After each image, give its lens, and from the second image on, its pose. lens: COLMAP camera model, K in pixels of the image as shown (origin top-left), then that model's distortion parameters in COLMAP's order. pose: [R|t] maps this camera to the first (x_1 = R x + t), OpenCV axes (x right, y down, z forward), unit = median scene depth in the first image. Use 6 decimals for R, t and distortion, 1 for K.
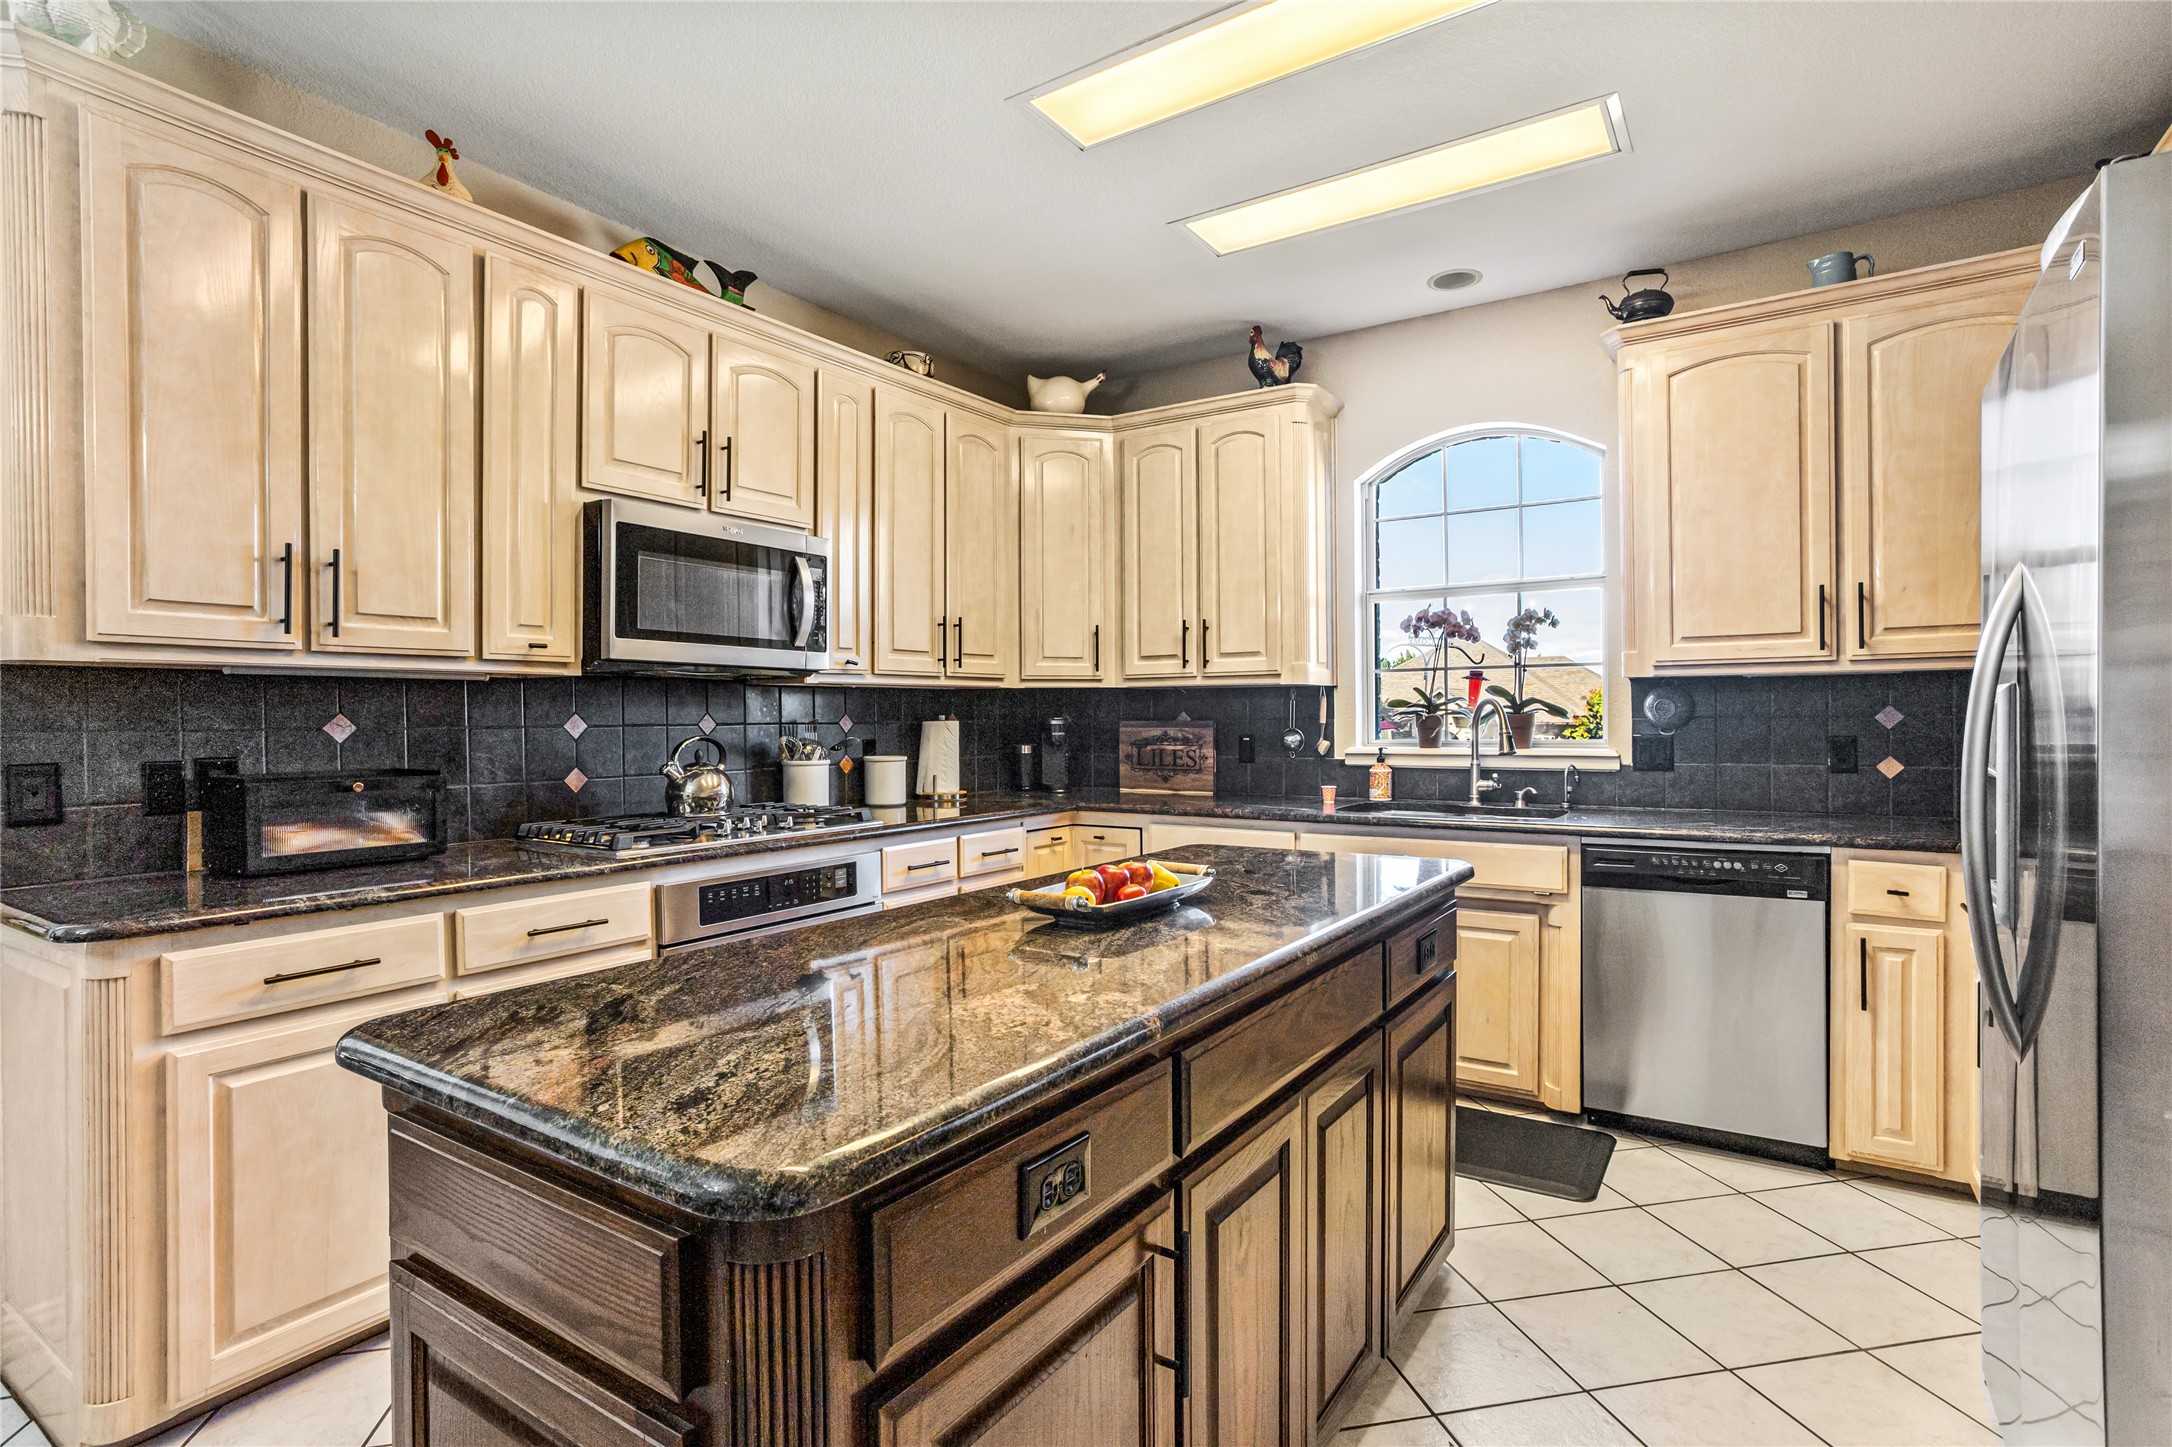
lens RADIAL K [[1039.1, 0, 1089.9], [0, 1039.1, 720.8], [0, 0, 1]] dist [-0.012790, 0.007930]
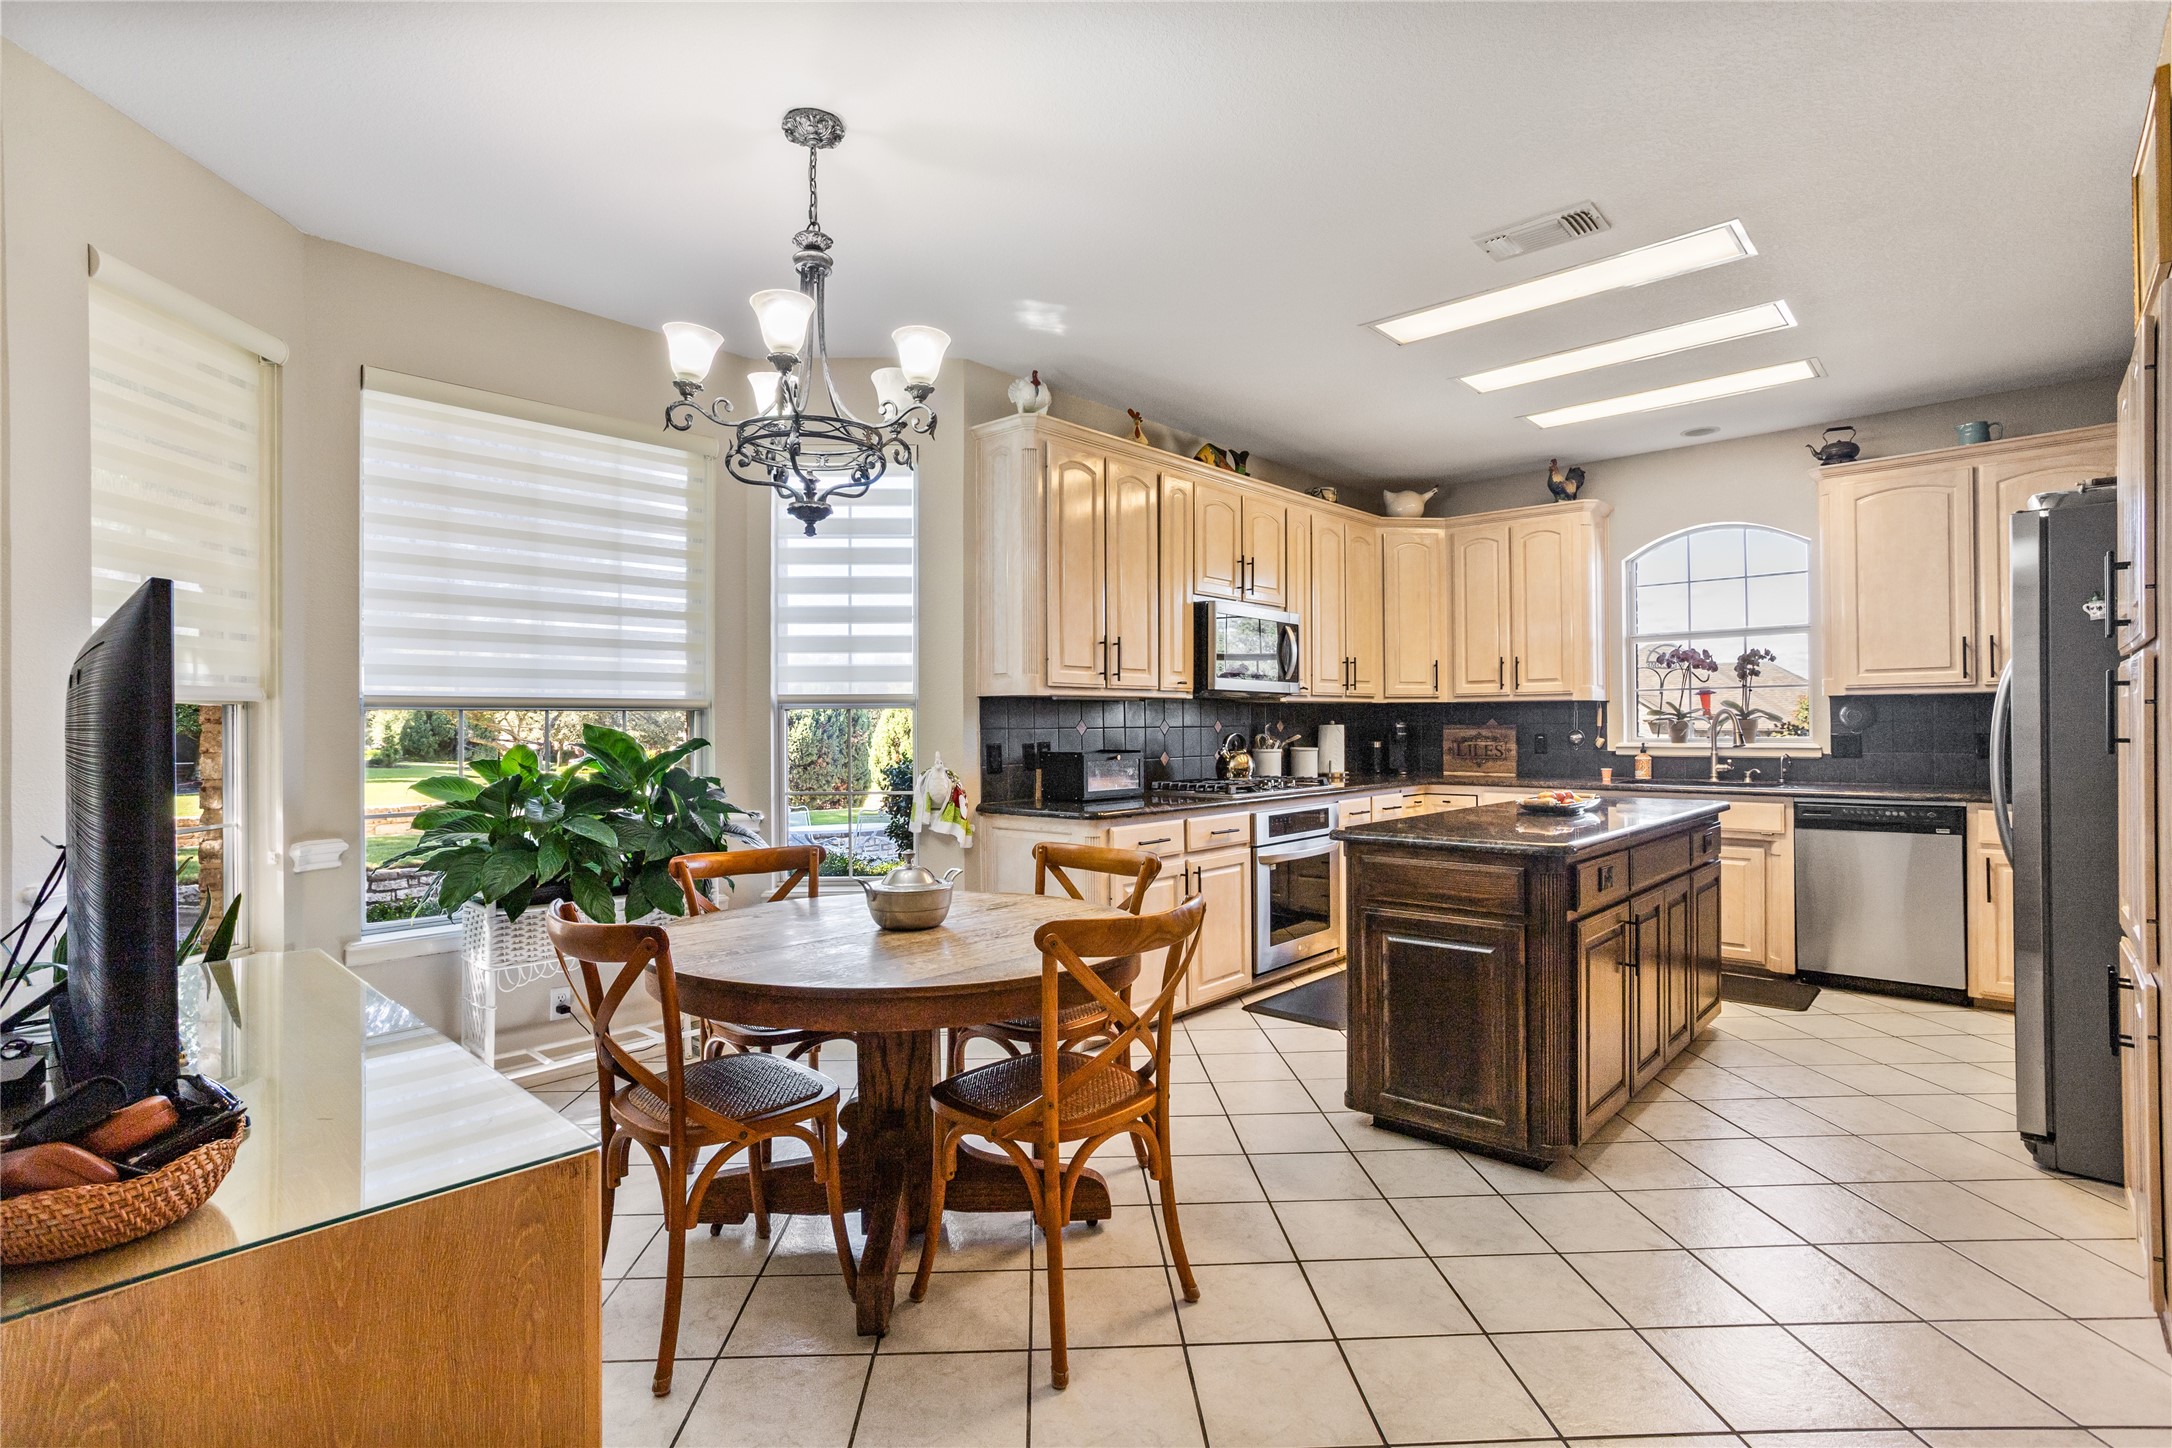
lens RADIAL K [[1039.1, 0, 1076.2], [0, 1039.1, 725.7], [0, 0, 1]] dist [-0.012790, 0.007930]
pose [[0.989073, -0.000064, -0.147426, -0.312614], [-0.000386, 0.999995, -0.003023, 0.006805], [0.147426, 0.003047, 0.989068, -0.598345]]
